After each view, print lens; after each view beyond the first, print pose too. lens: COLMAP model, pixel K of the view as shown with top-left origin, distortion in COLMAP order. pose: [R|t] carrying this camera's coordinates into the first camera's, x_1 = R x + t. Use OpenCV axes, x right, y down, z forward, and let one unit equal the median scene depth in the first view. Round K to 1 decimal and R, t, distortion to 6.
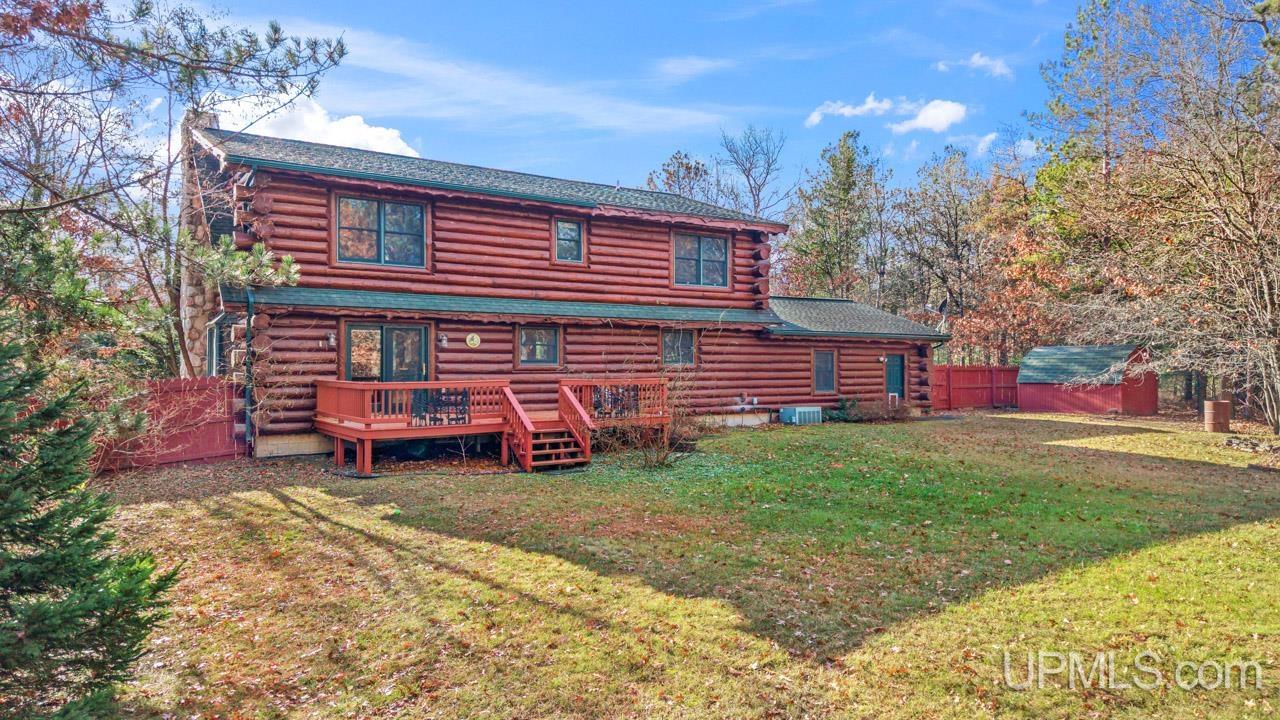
lens RADIAL K [[863.4, 0, 634.4], [0, 863.4, 353.6], [0, 0, 1]] dist [0.250783, -0.285577]
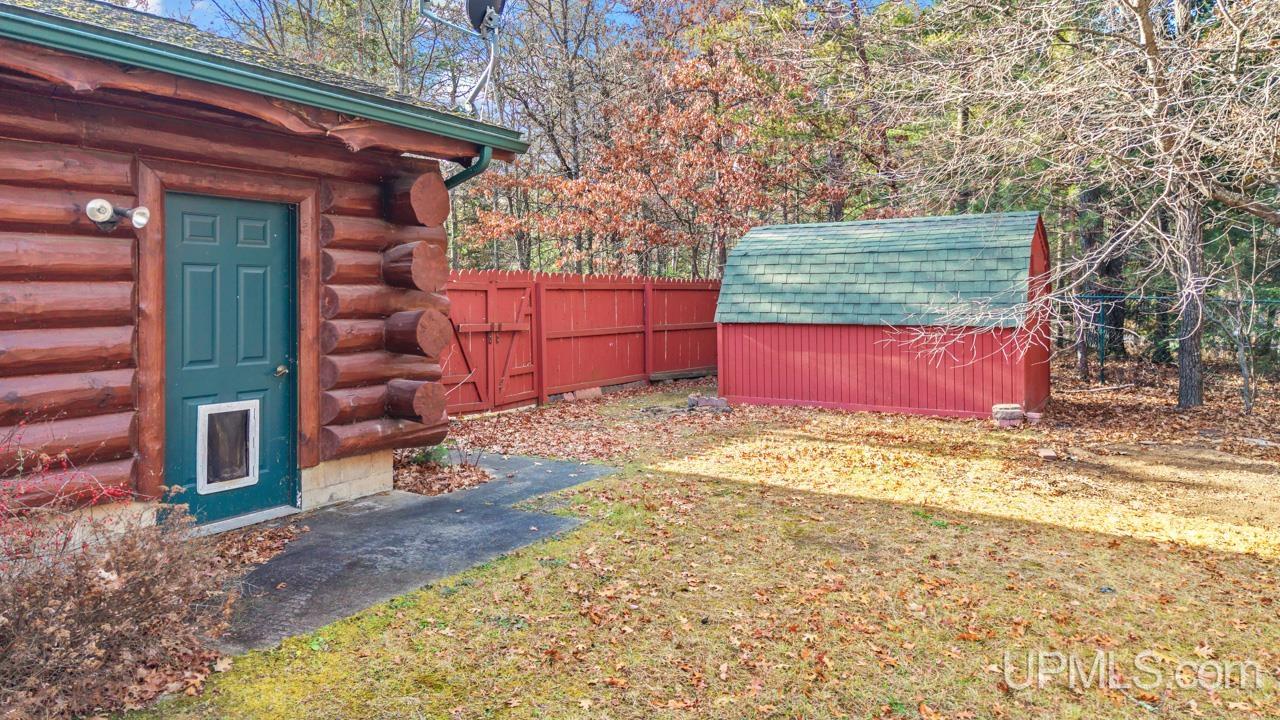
lens RADIAL K [[863.4, 0, 634.4], [0, 863.4, 353.6], [0, 0, 1]] dist [0.250783, -0.285577]
pose [[0.917423, -0.020413, 0.397390, 0.386886], [-0.013082, 0.996596, 0.081394, 0.022950], [-0.397699, -0.079871, 0.914033, 1.024998]]
